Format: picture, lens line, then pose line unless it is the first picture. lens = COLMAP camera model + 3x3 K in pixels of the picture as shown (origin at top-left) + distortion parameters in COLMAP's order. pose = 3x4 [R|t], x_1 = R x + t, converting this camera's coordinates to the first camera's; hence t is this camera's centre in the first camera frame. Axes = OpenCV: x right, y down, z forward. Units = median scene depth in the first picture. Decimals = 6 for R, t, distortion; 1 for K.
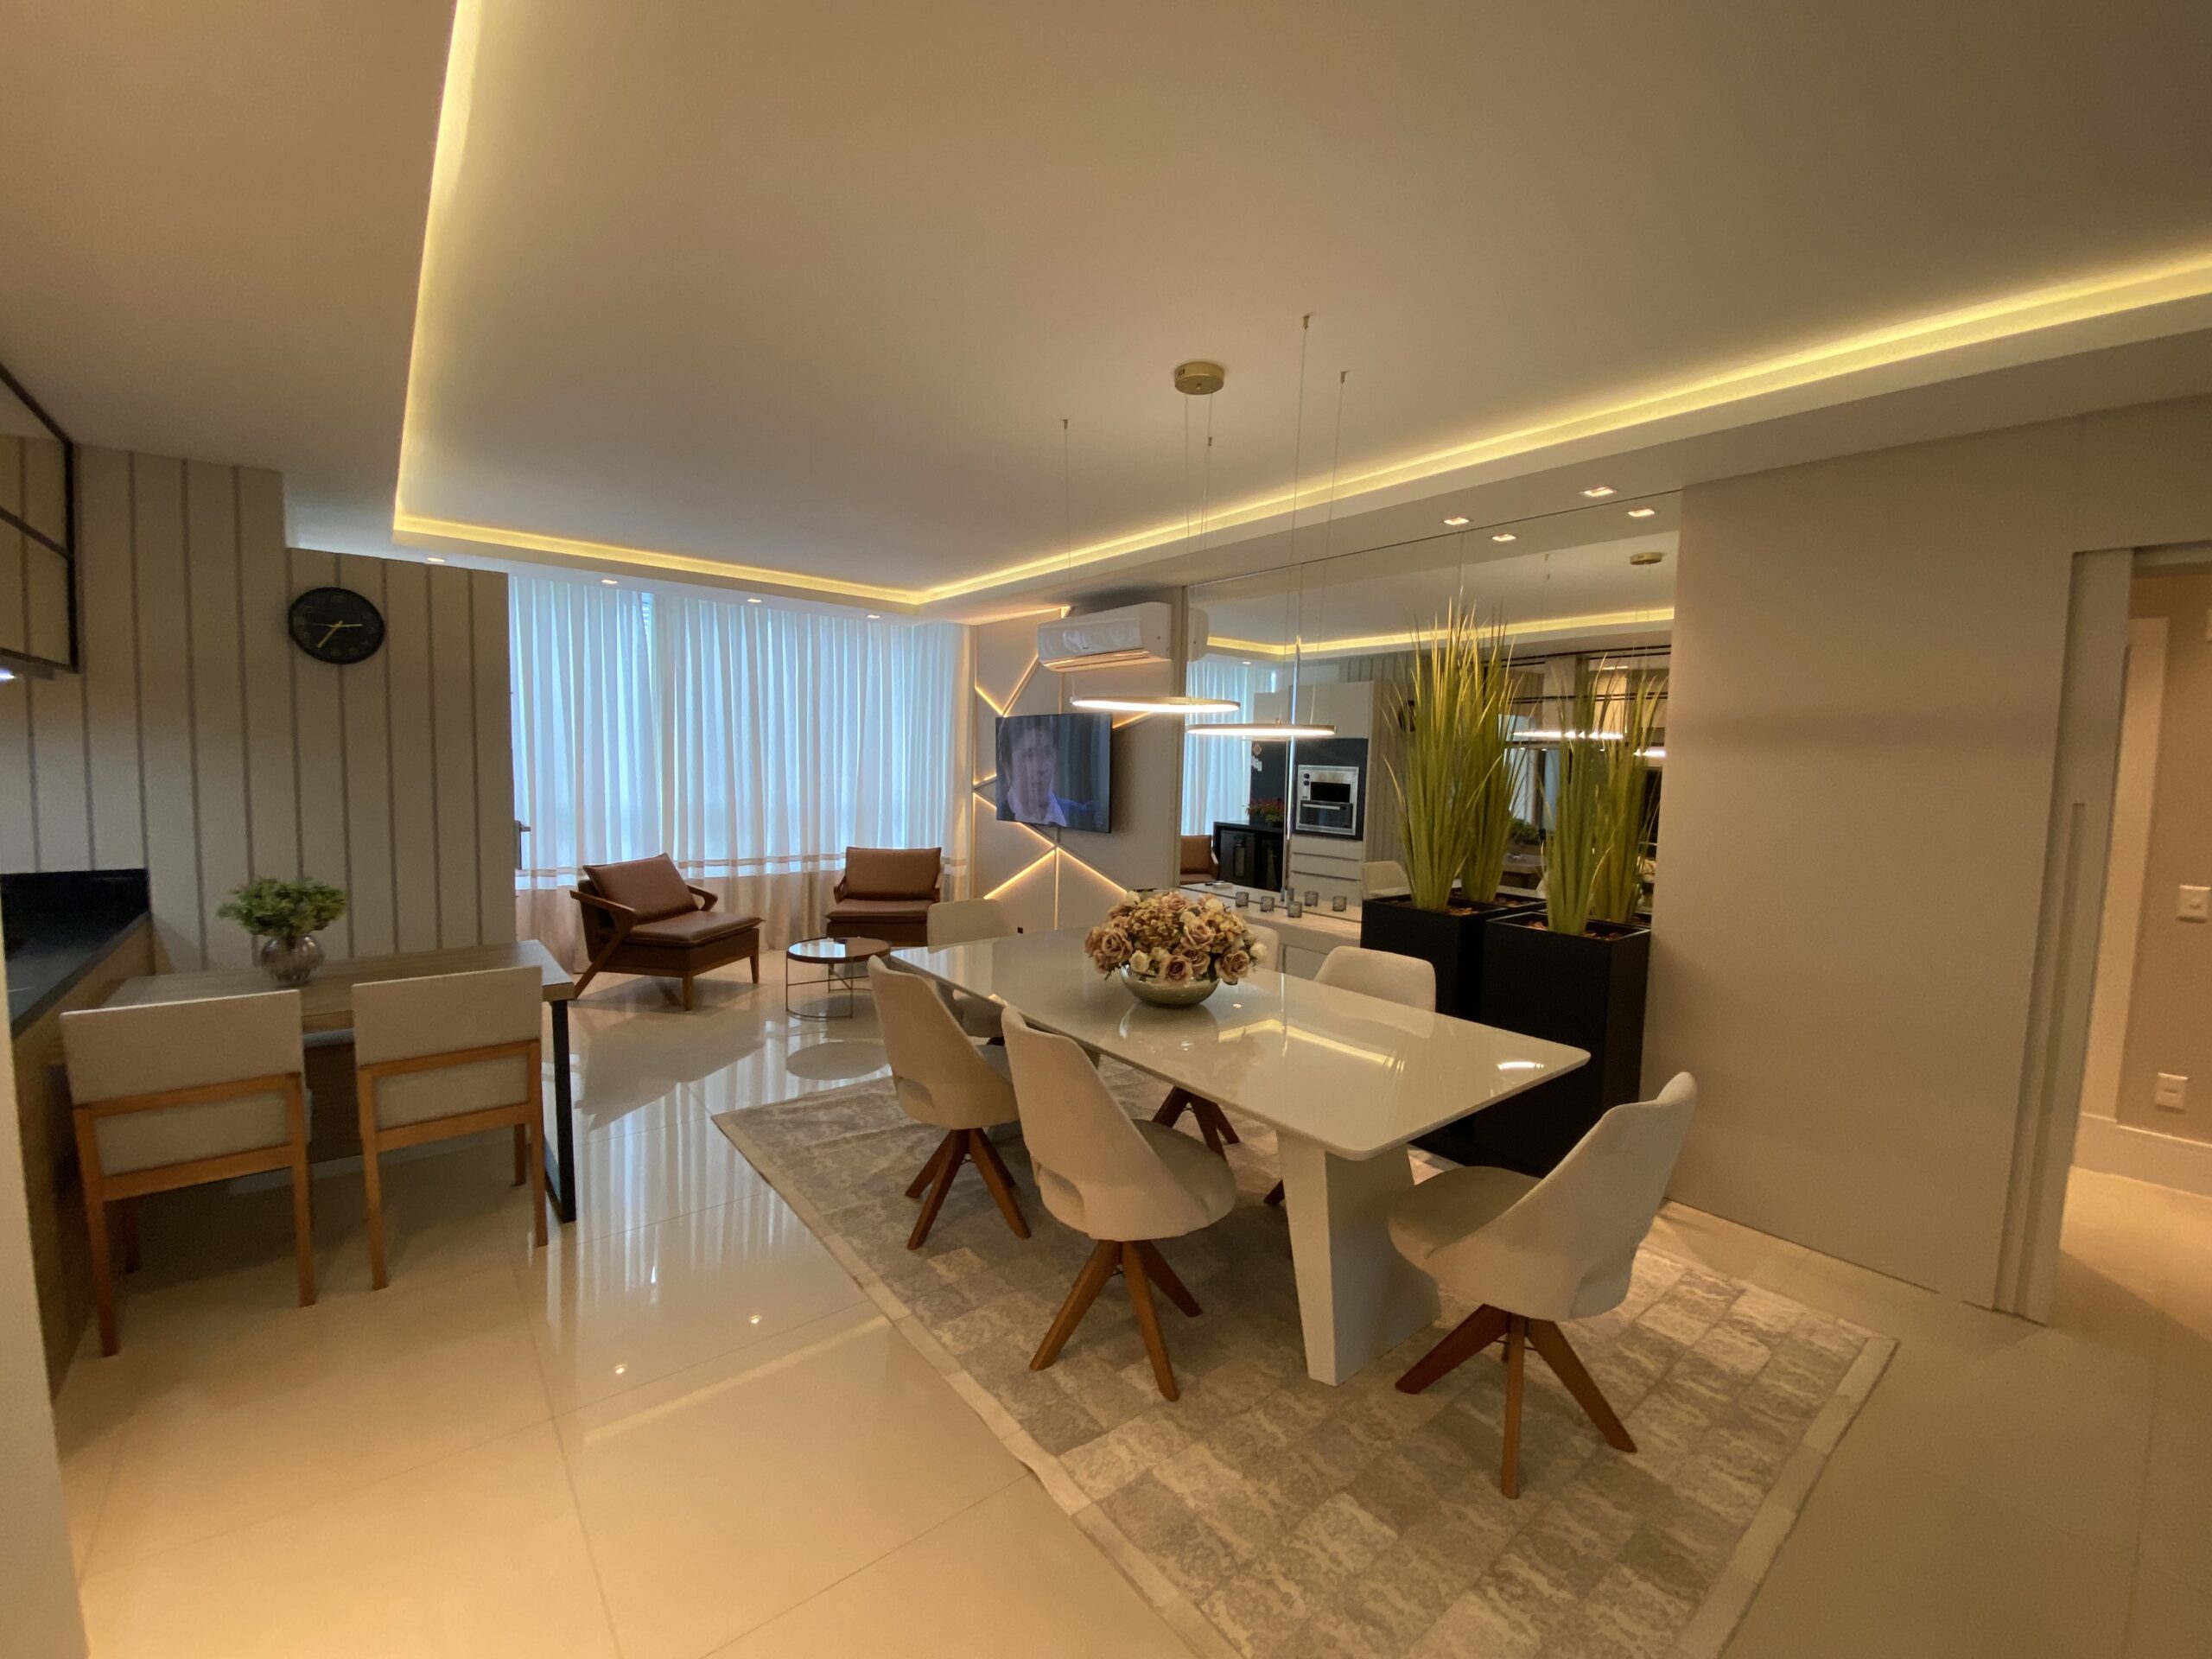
lens RADIAL K [[896.5, 0, 1093.9], [0, 896.5, 827.3], [0, 0, 1]] dist [0.028401, -0.024371]
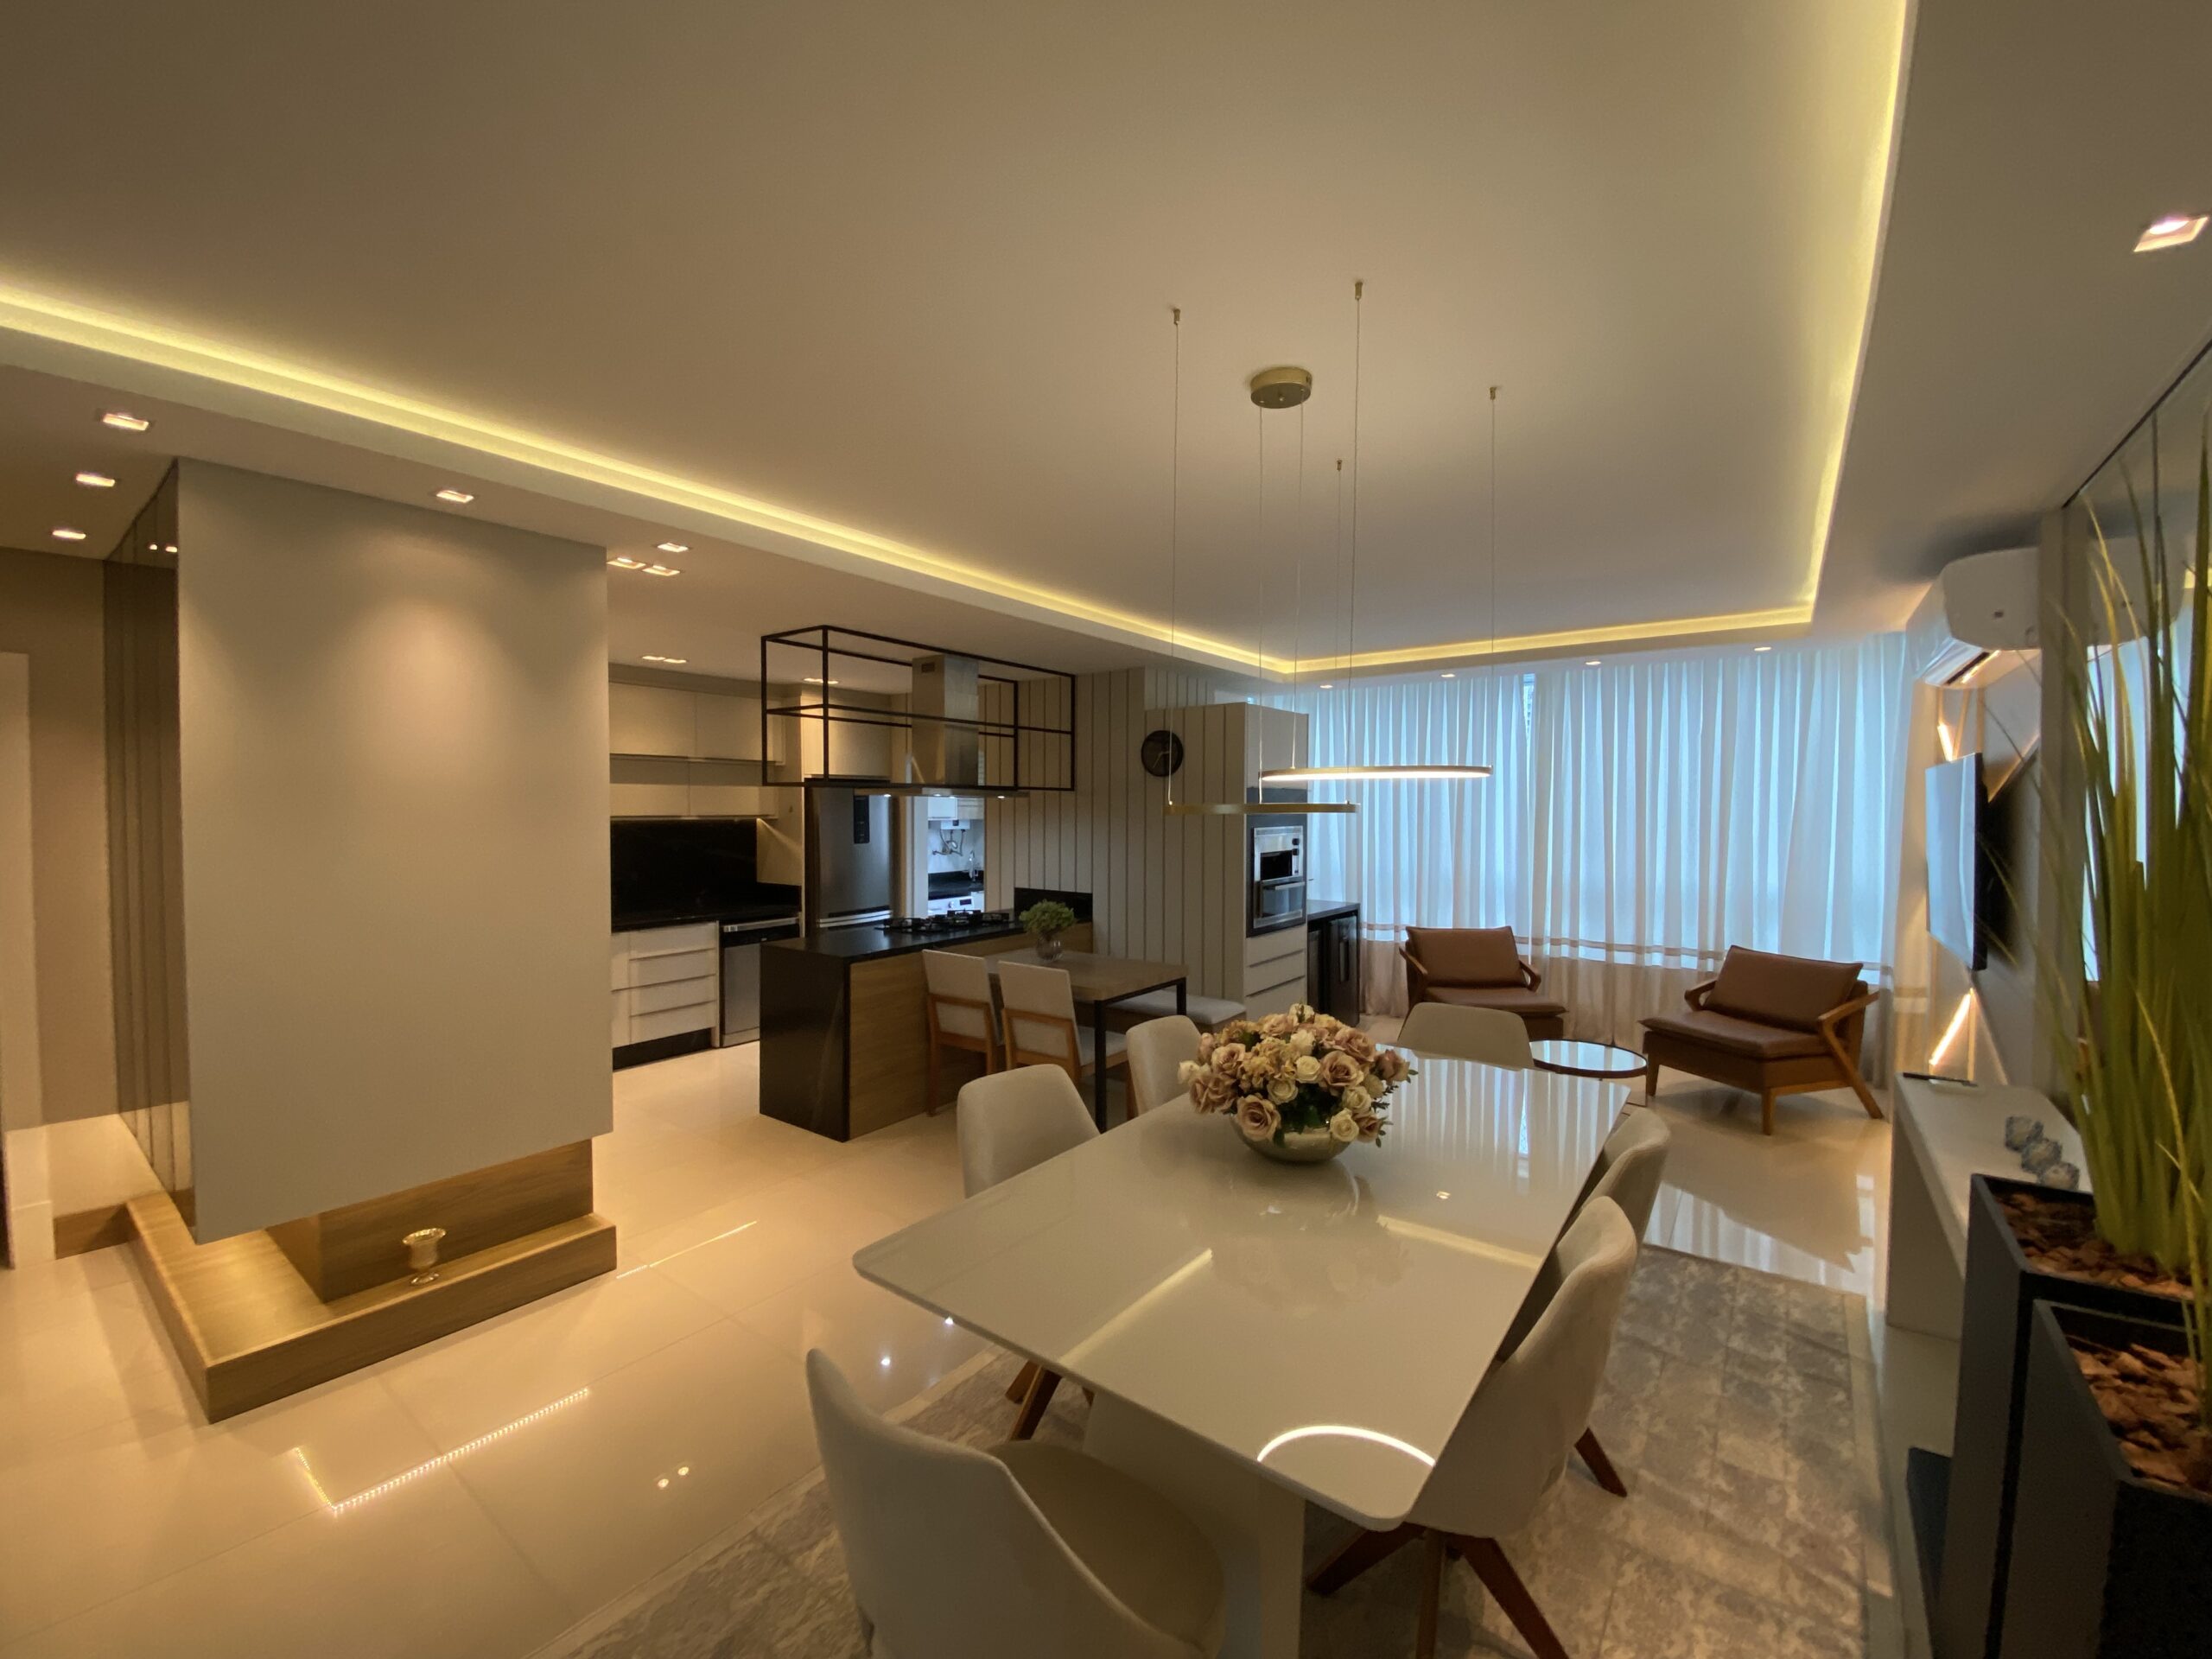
lens RADIAL K [[893.9, 0, 1097.9], [0, 893.9, 829.9], [0, 0, 1]] dist [0.023621, -0.024141]
pose [[0.229851, -0.009226, -0.973182, 0.400078], [-0.070187, 0.997194, -0.026031, -0.020359], [0.970692, 0.074288, 0.228559, 0.308267]]
